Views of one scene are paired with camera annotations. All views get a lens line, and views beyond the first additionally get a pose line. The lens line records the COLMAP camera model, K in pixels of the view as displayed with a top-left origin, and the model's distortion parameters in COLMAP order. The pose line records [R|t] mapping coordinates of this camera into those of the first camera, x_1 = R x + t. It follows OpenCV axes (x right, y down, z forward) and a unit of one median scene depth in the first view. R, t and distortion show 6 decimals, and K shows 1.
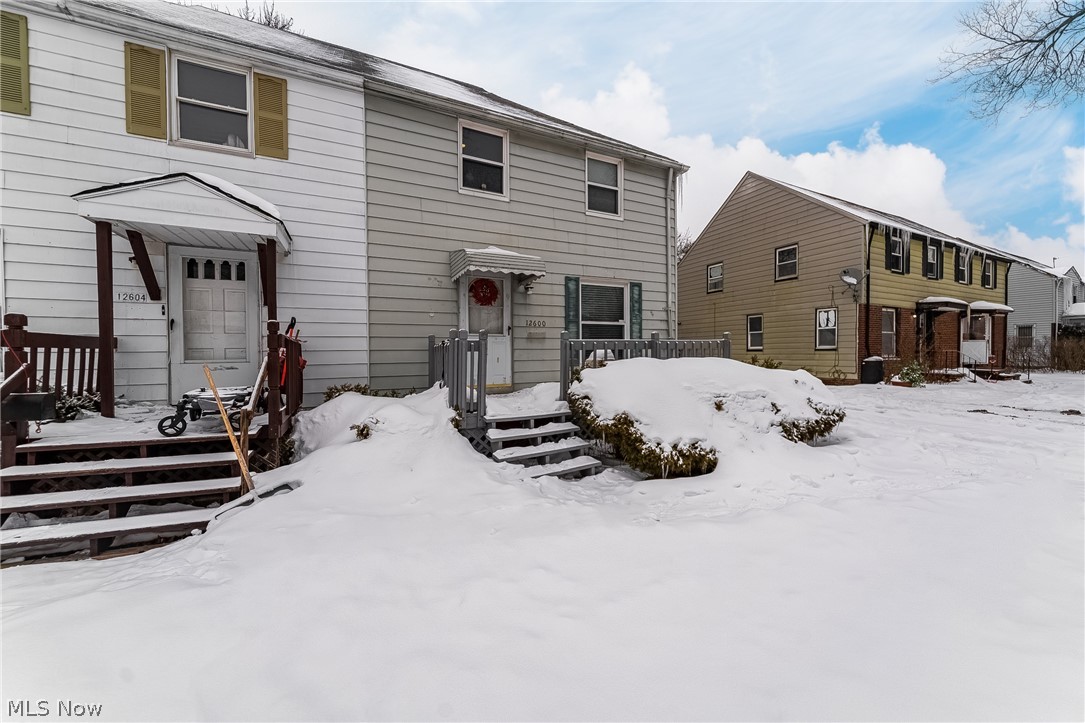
lens RADIAL K [[383.1, 0, 539.8], [0, 383.1, 363.5], [0, 0, 1]] dist [-0.002650, -0.000293]
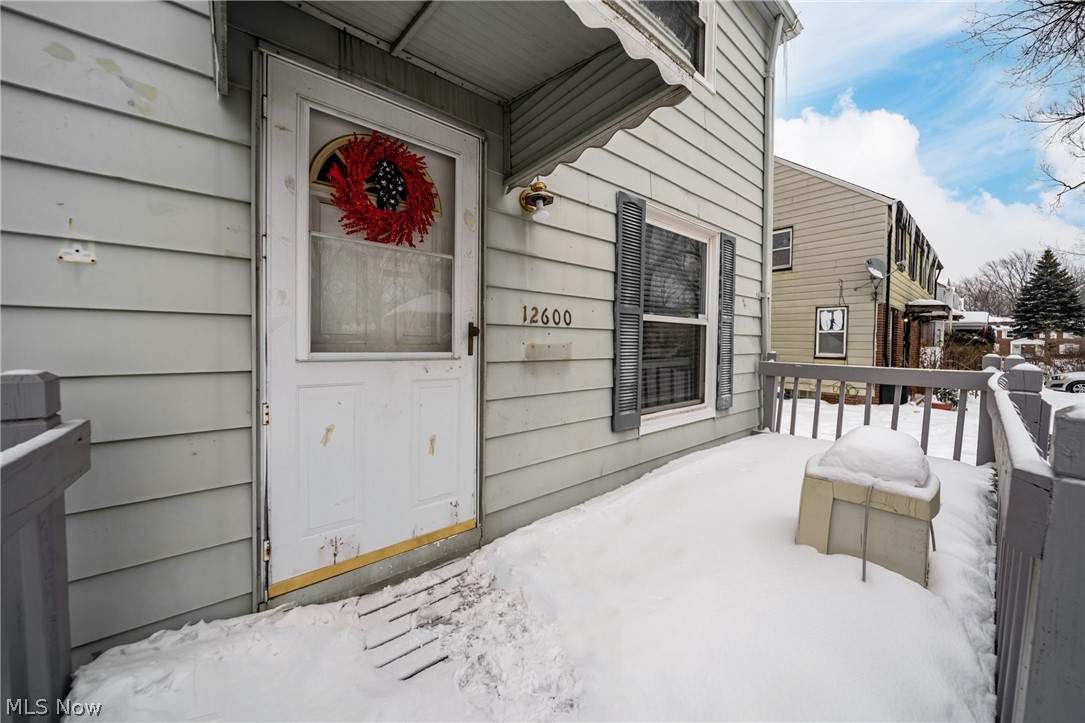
lens RADIAL K [[377.9, 0, 537.0], [0, 377.9, 349.2], [0, 0, 1]] dist [-0.007414, -0.000089]
pose [[0.967305, 0.010106, 0.253415, -0.103483], [-0.007144, 0.999895, -0.012606, -0.073565], [-0.253516, 0.010383, 0.967275, 0.701814]]
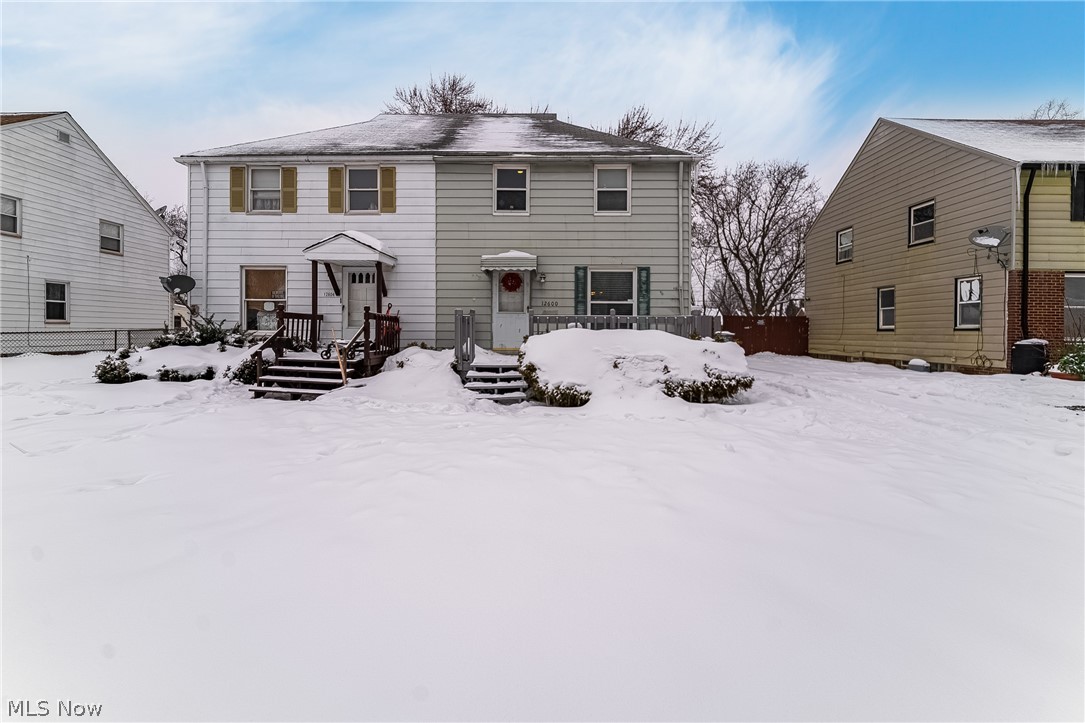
lens RADIAL K [[383.6, 0, 528.1], [0, 383.6, 343.0], [0, 0, 1]] dist [-0.002020, -0.000131]
pose [[0.891925, 0.030515, -0.451152, 0.536017], [-0.029629, 0.999520, 0.009030, 0.021711], [0.451211, 0.005313, 0.892402, -0.221534]]
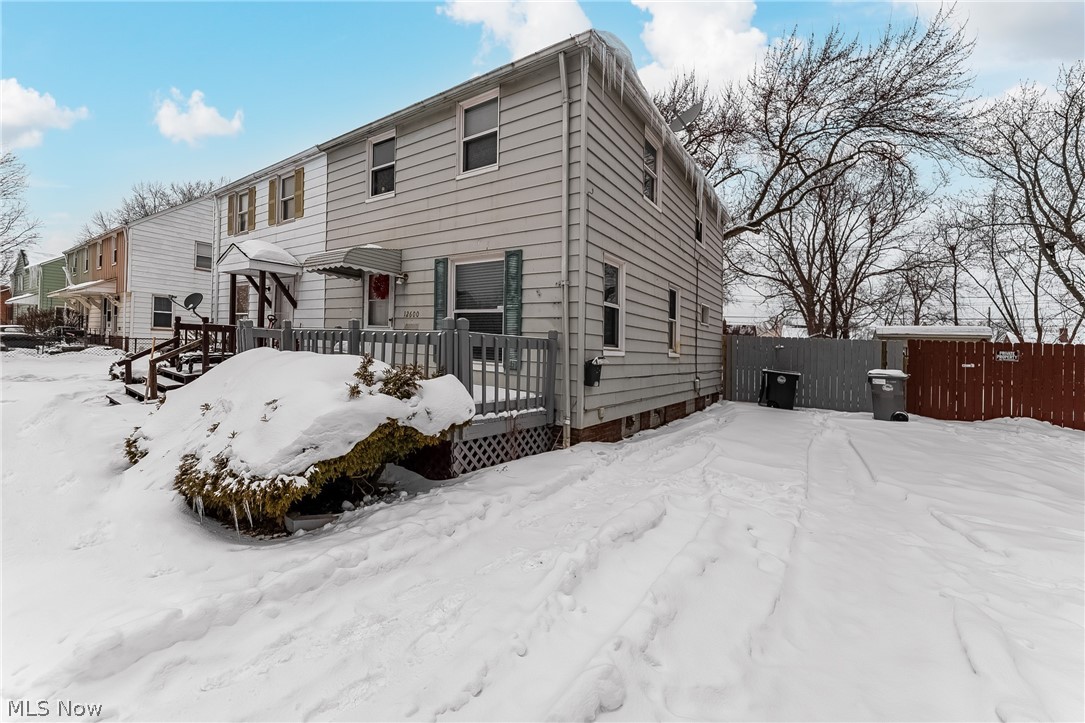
lens RADIAL K [[394.1, 0, 545.4], [0, 394.1, 350.7], [0, 0, 1]] dist [-0.000145, -0.000020]
pose [[0.544621, 0.041952, -0.837632, 1.005421], [-0.075871, 0.997117, 0.000609, -0.041749], [0.835243, 0.063221, 0.546234, 0.765866]]
